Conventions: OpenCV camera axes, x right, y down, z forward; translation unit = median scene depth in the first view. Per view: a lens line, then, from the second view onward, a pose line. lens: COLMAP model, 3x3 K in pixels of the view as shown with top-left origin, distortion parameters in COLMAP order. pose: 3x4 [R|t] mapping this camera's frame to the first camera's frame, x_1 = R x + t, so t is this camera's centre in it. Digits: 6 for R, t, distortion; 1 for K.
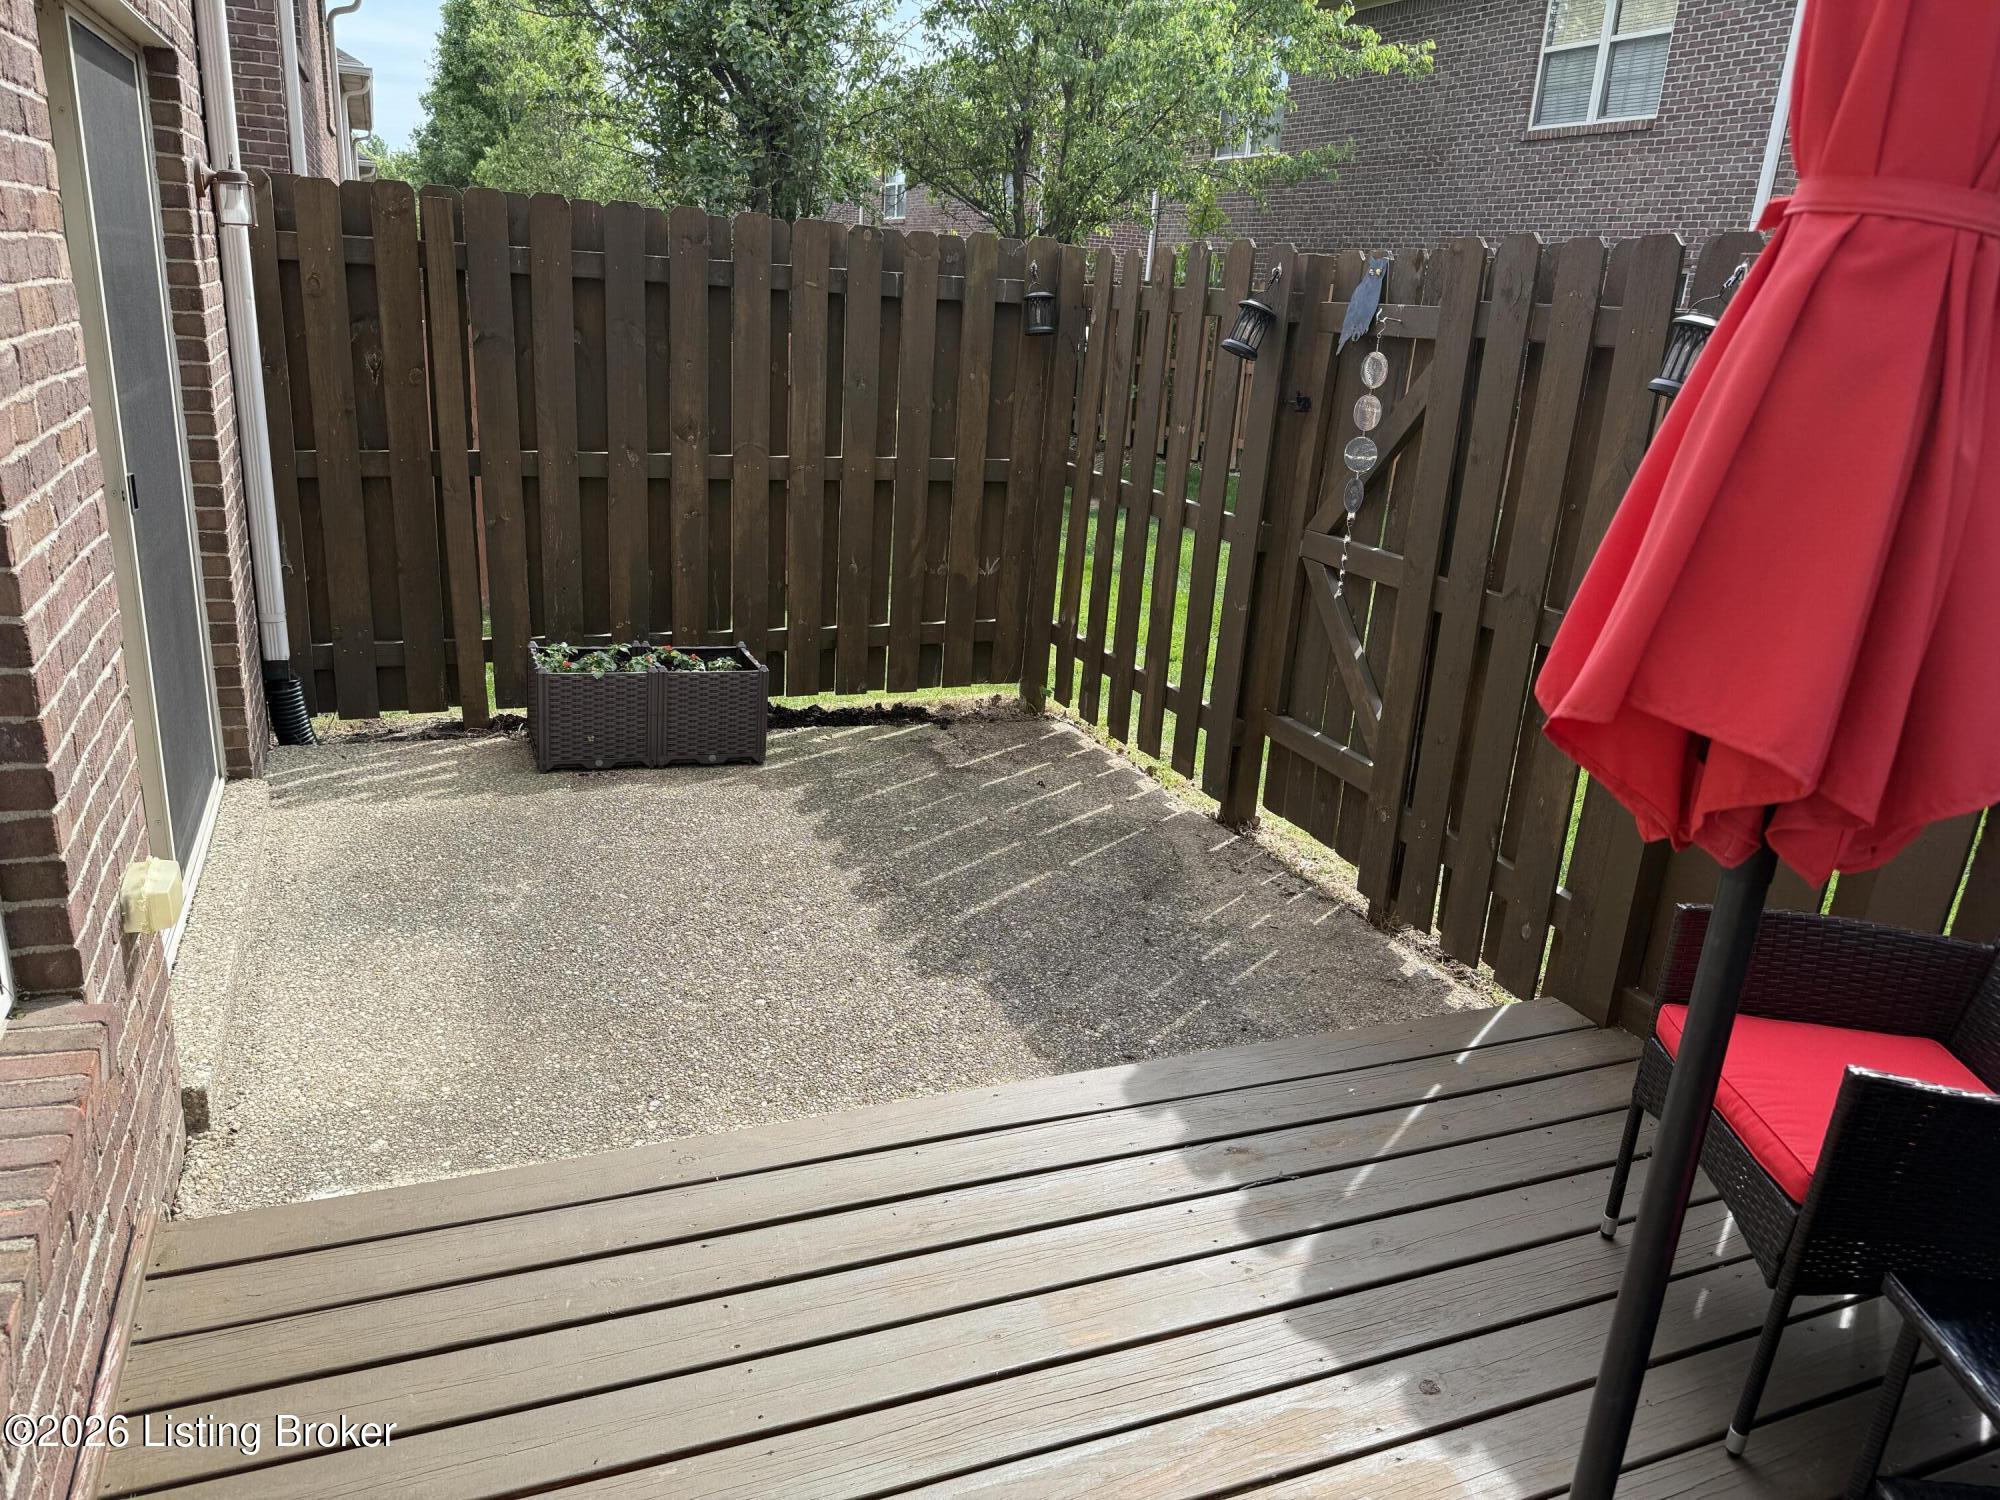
lens RADIAL K [[1404.3, 0, 996.6], [0, 1404.3, 752.0], [0, 0, 1]] dist [0.046630, -0.018349]
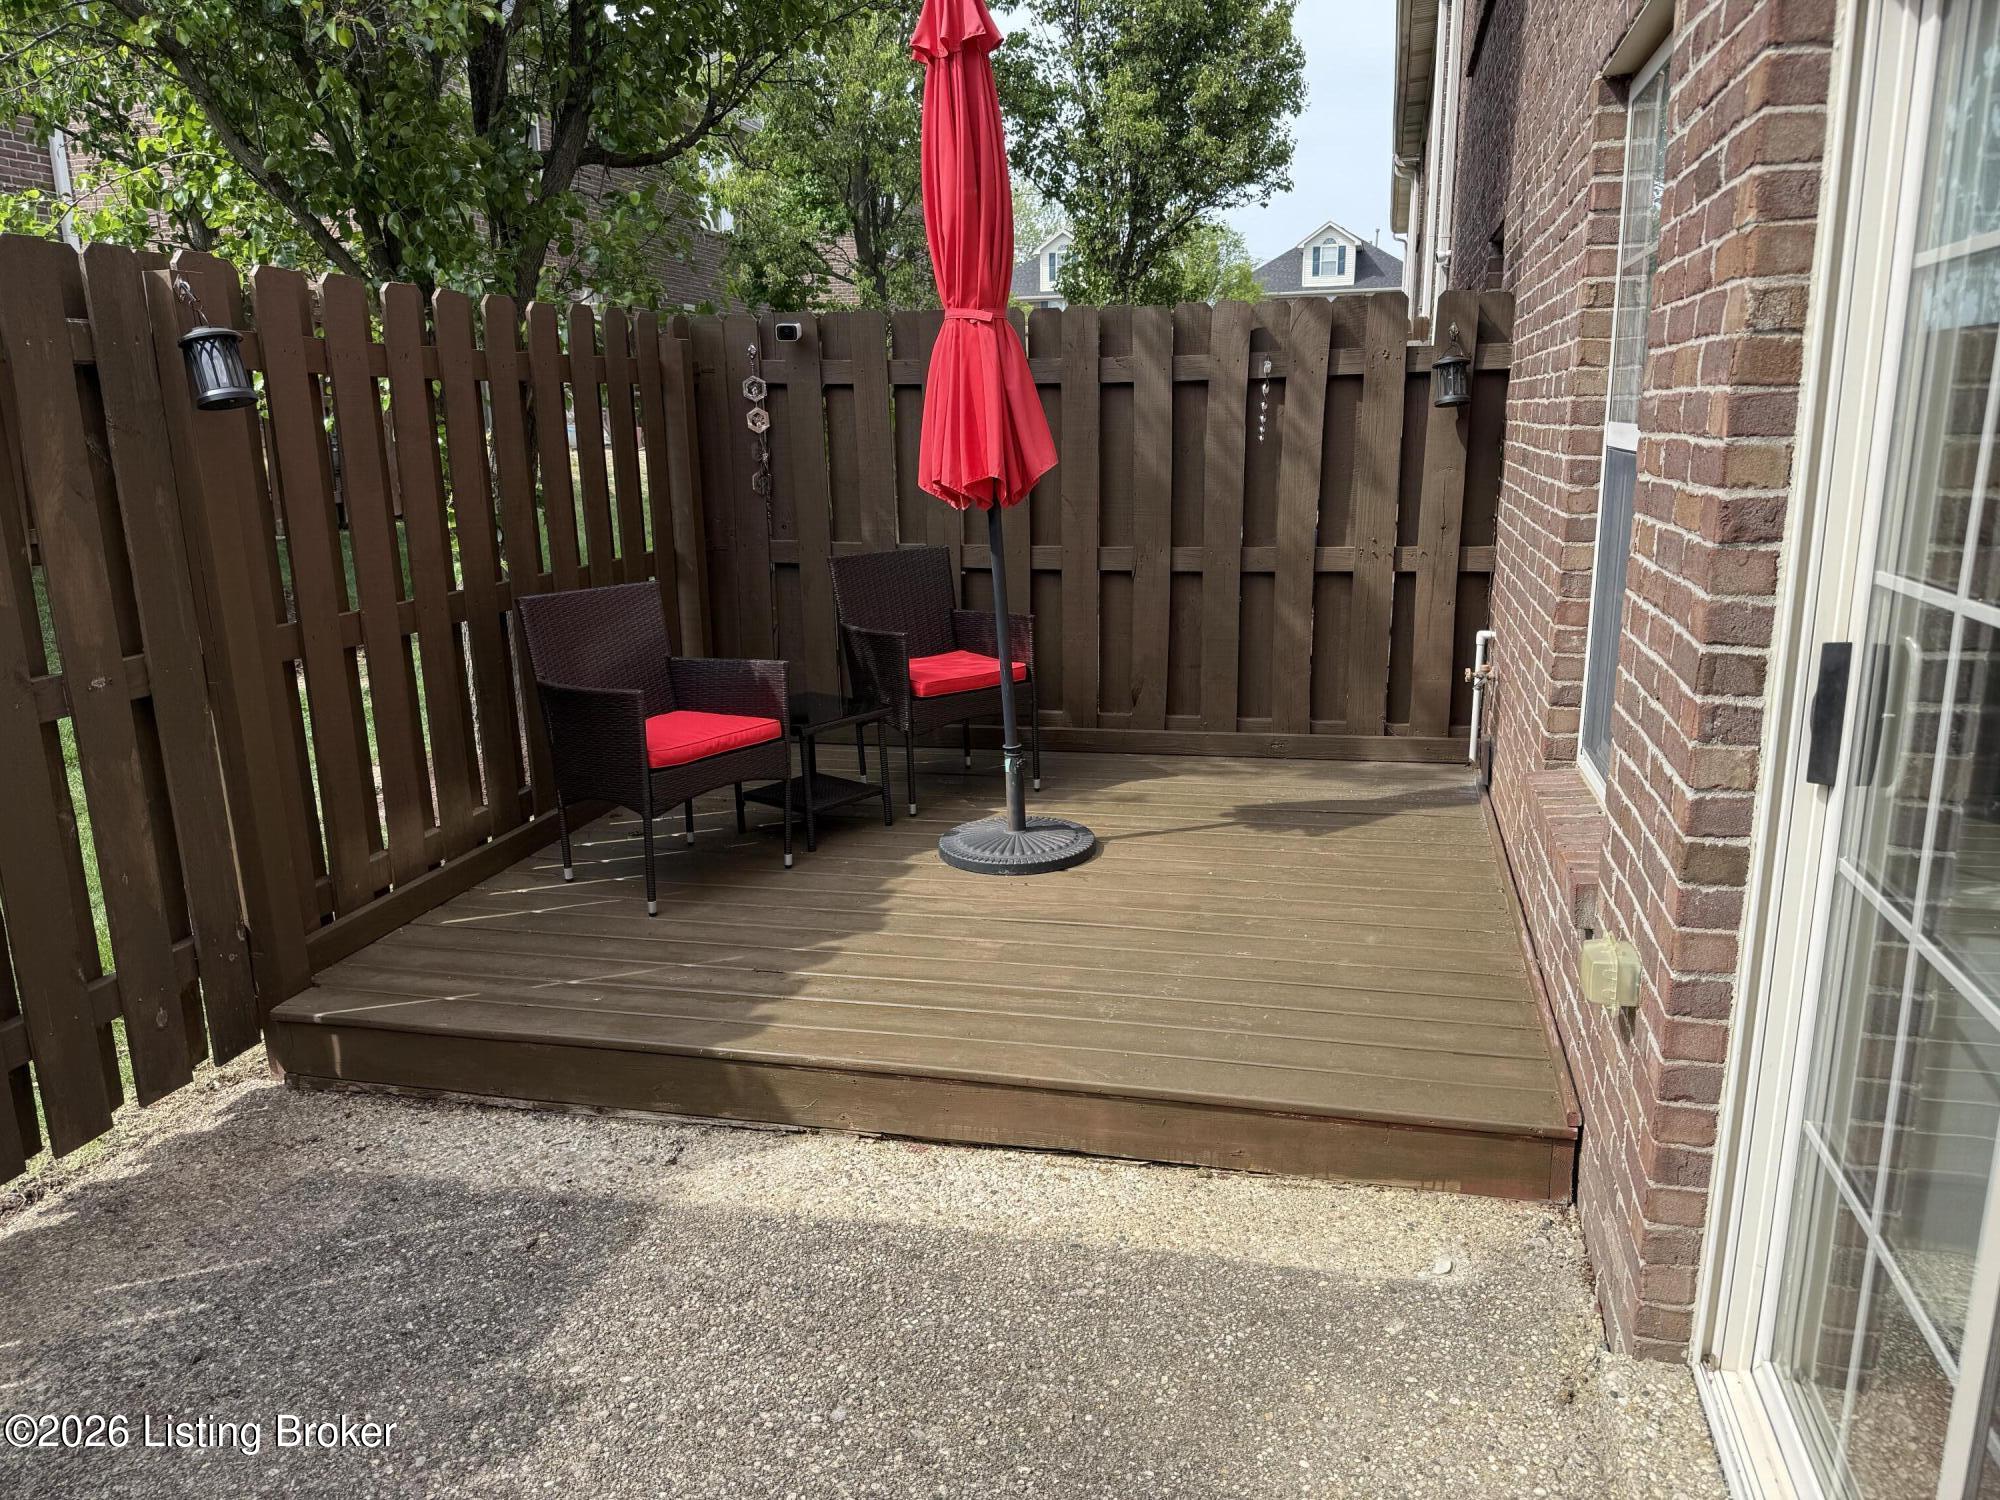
lens RADIAL K [[1404.3, 0, 999.1], [0, 1404.3, 750.2], [0, 0, 1]] dist [0.046630, -0.018349]
pose [[-0.801833, -0.187596, 0.567338, -0.544722], [0.153672, 0.852771, 0.499166, -0.396966], [-0.577451, 0.487432, -0.654951, 1.255571]]
